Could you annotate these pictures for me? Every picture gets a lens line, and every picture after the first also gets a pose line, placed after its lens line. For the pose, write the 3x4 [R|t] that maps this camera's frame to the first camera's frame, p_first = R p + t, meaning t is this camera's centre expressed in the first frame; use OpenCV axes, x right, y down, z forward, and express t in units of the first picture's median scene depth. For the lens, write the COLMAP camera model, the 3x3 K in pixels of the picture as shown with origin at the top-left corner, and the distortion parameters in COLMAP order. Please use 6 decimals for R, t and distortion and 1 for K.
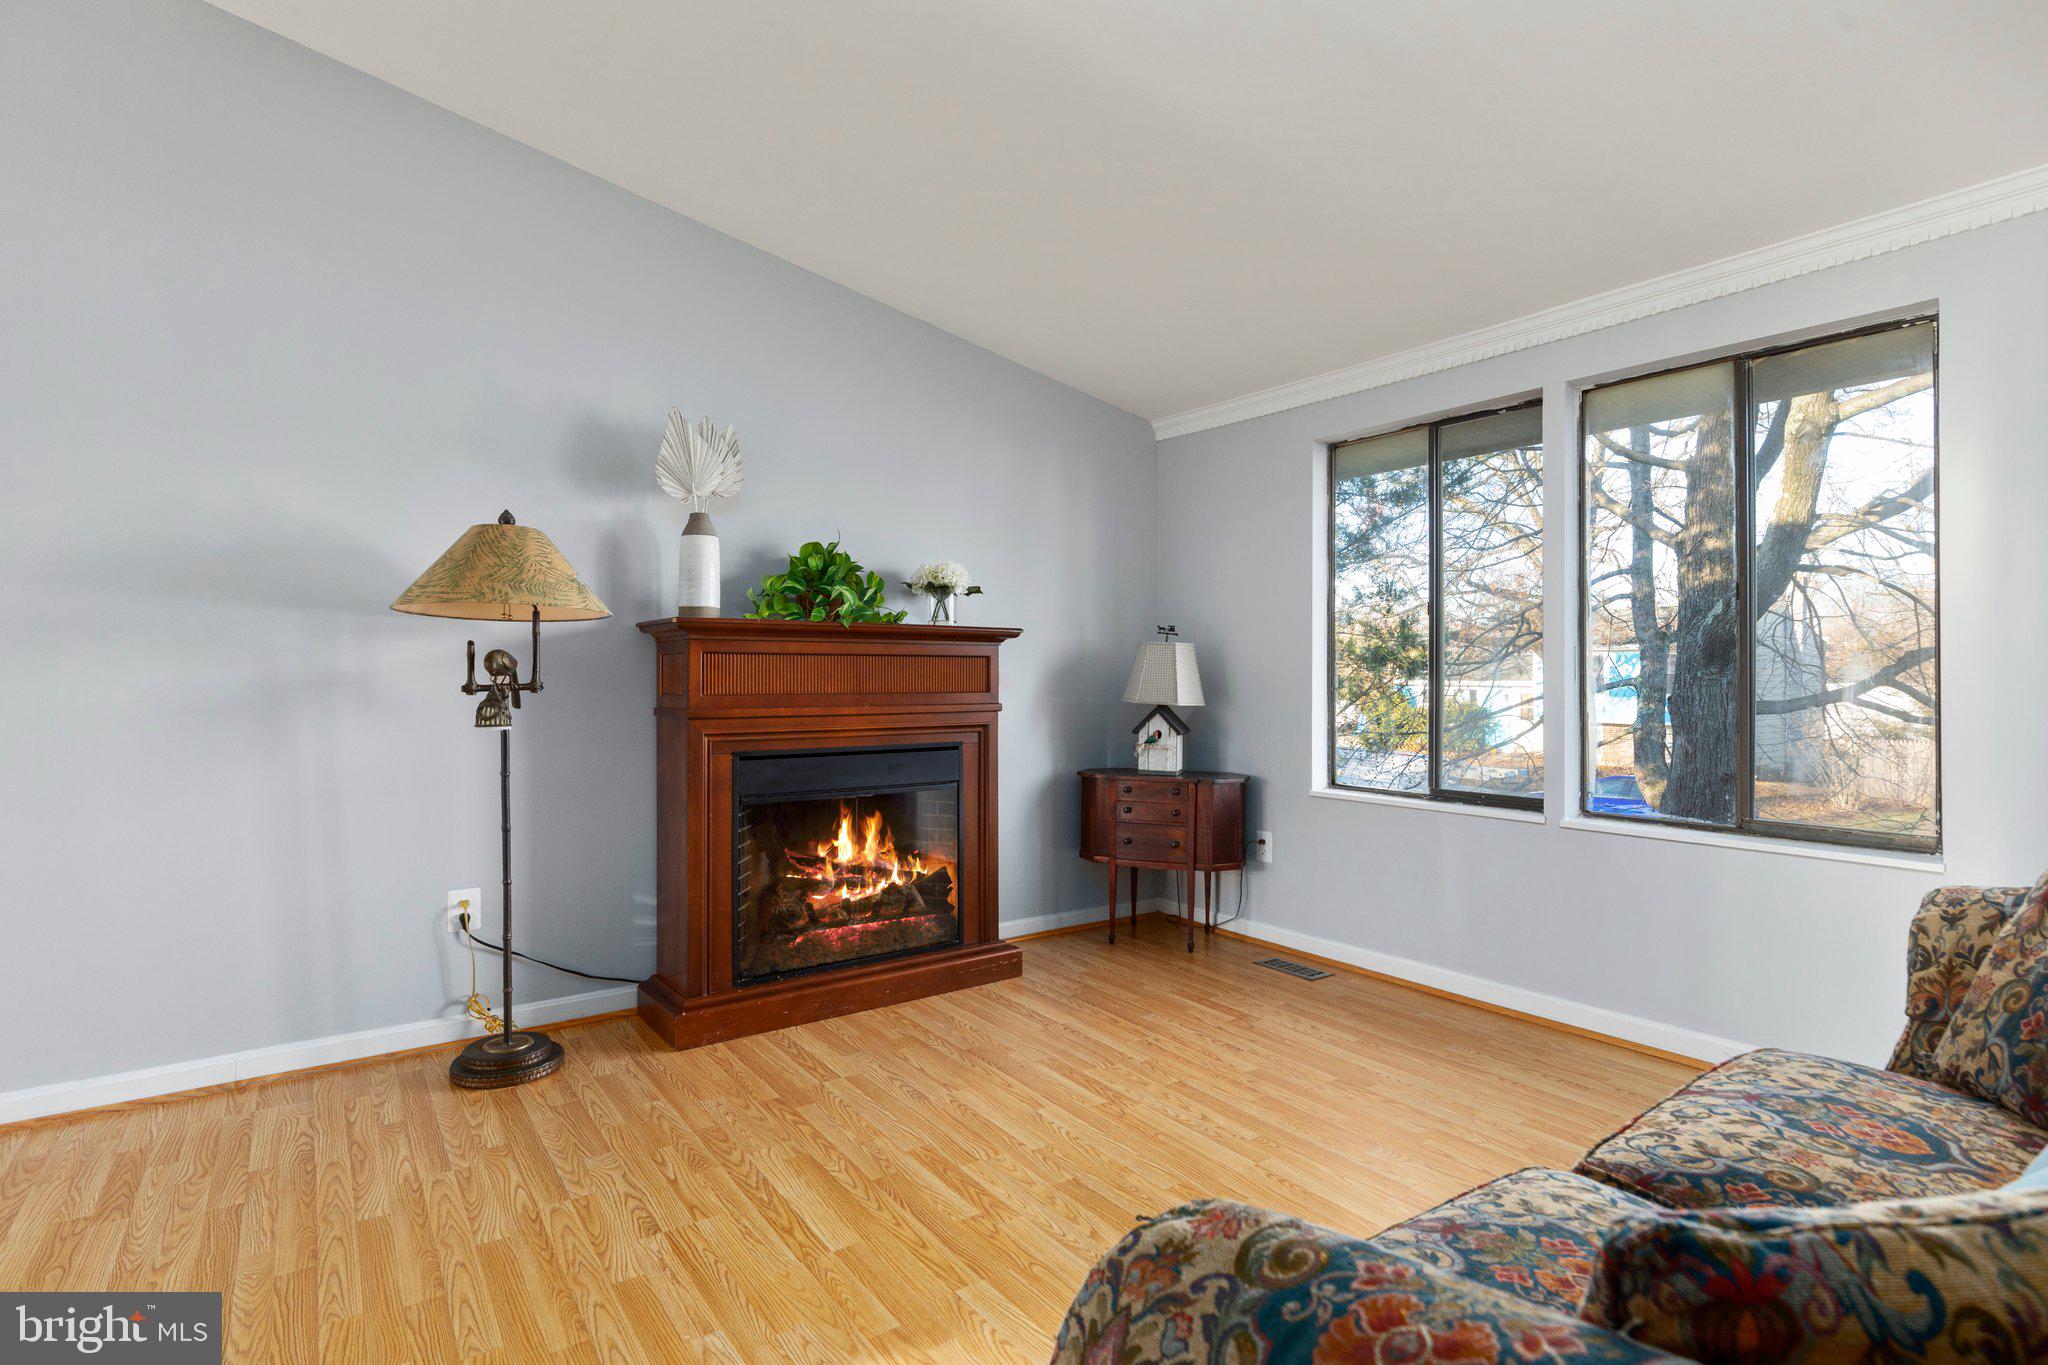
lens RADIAL K [[1020.5, 0, 1095.6], [0, 1020.5, 683.6], [0, 0, 1]] dist [-0.011866, 0.000362]
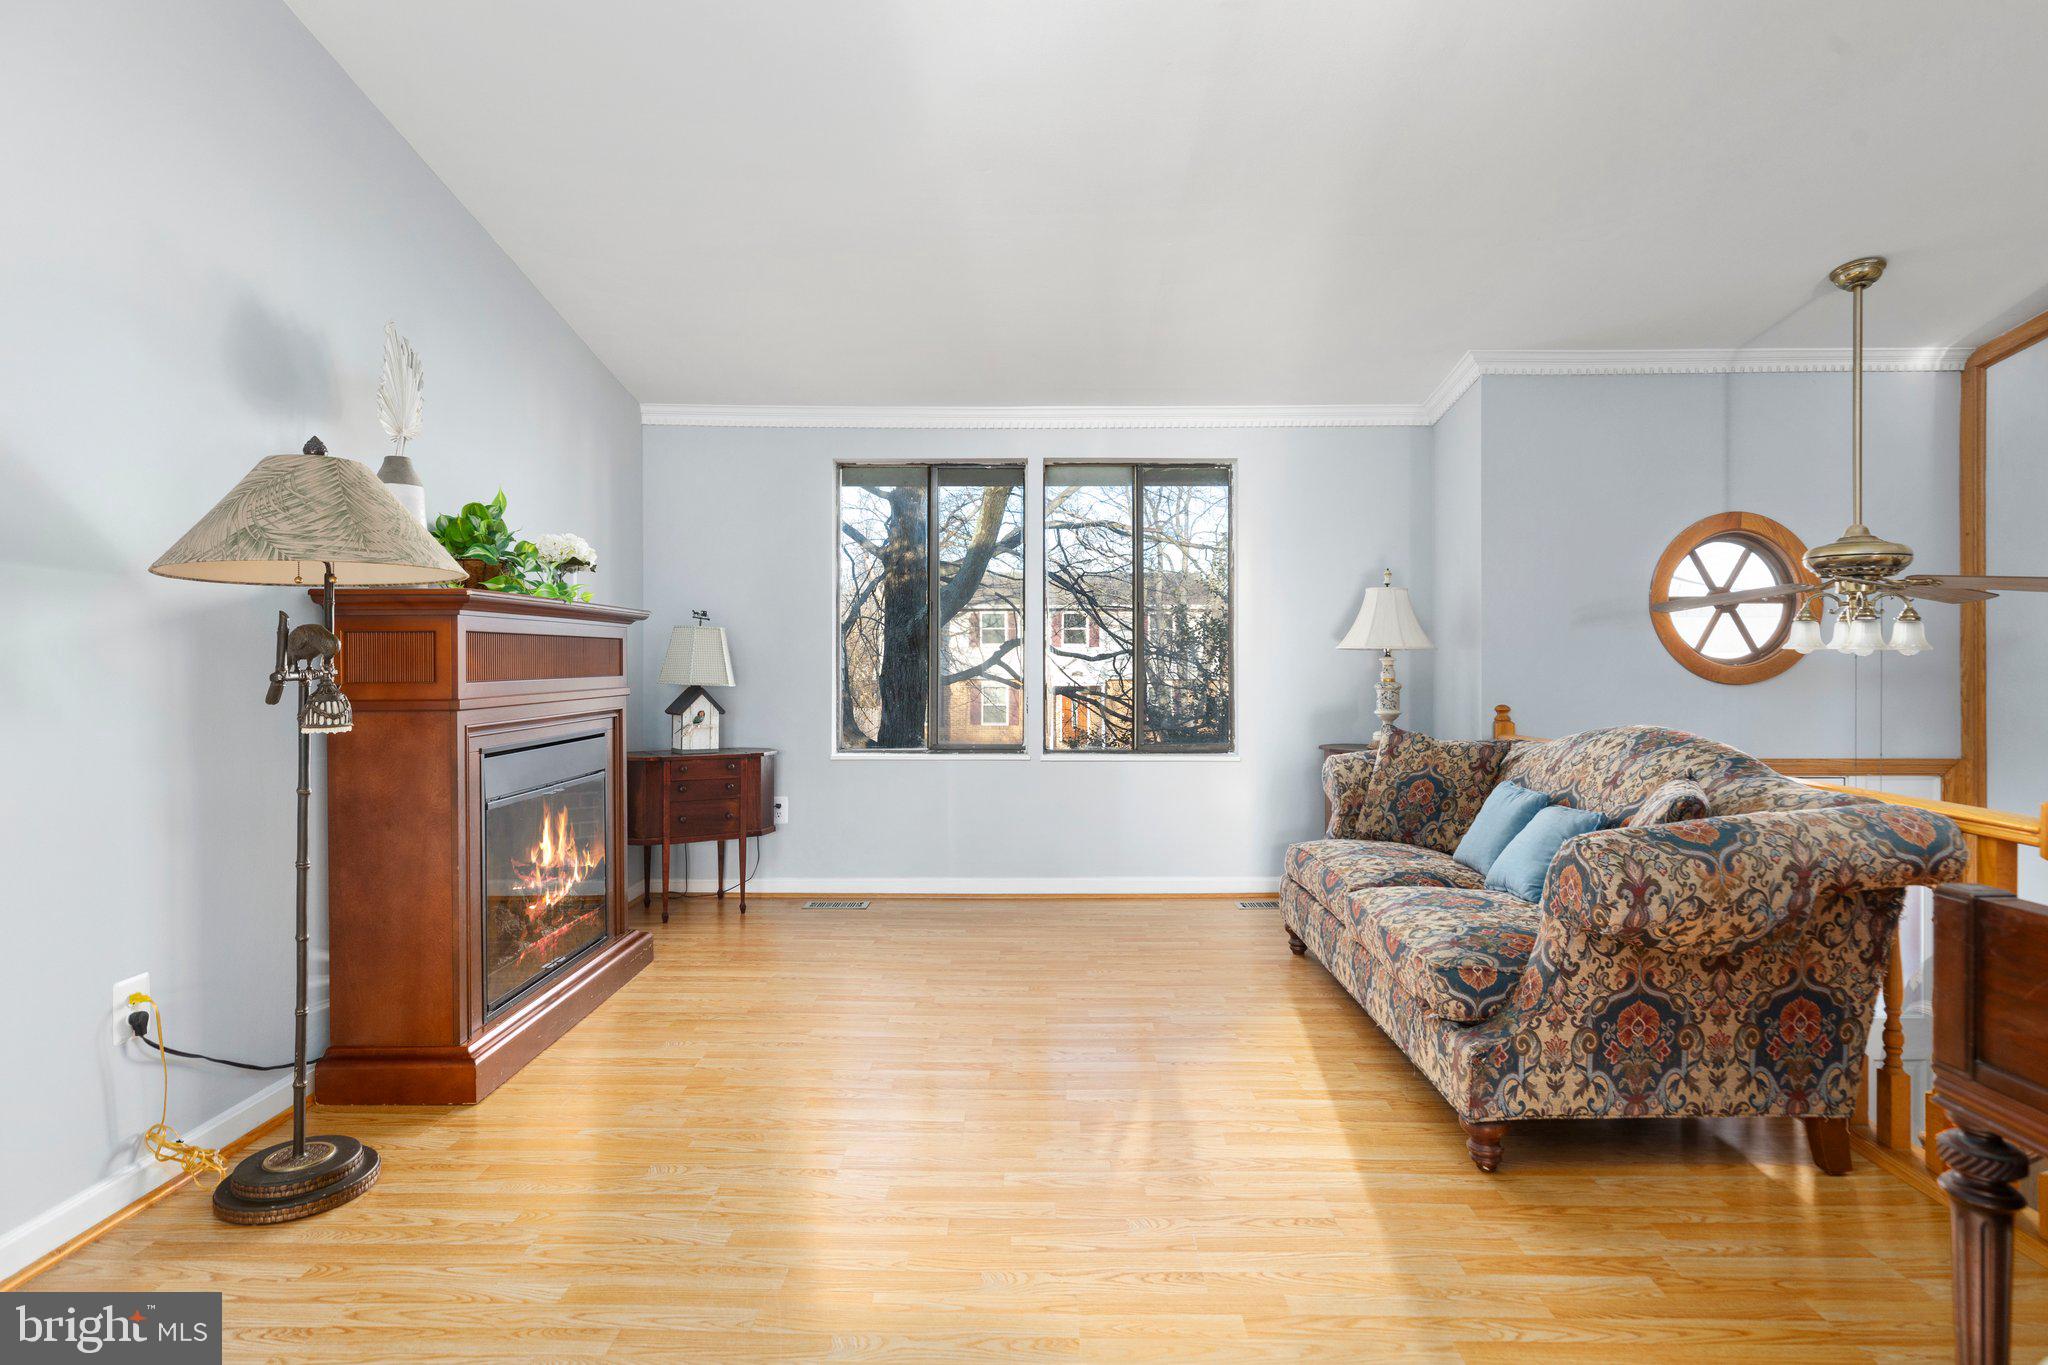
lens RADIAL K [[1079.1, 0, 1024.0], [0, 1079.1, 675.8], [0, 0, 1]] dist [-0.005146, -0.000882]
pose [[0.593860, -0.014862, 0.804431, -0.775991], [0.007260, 0.999888, 0.013114, -0.002230], [-0.804535, -0.001948, 0.593902, 0.094321]]
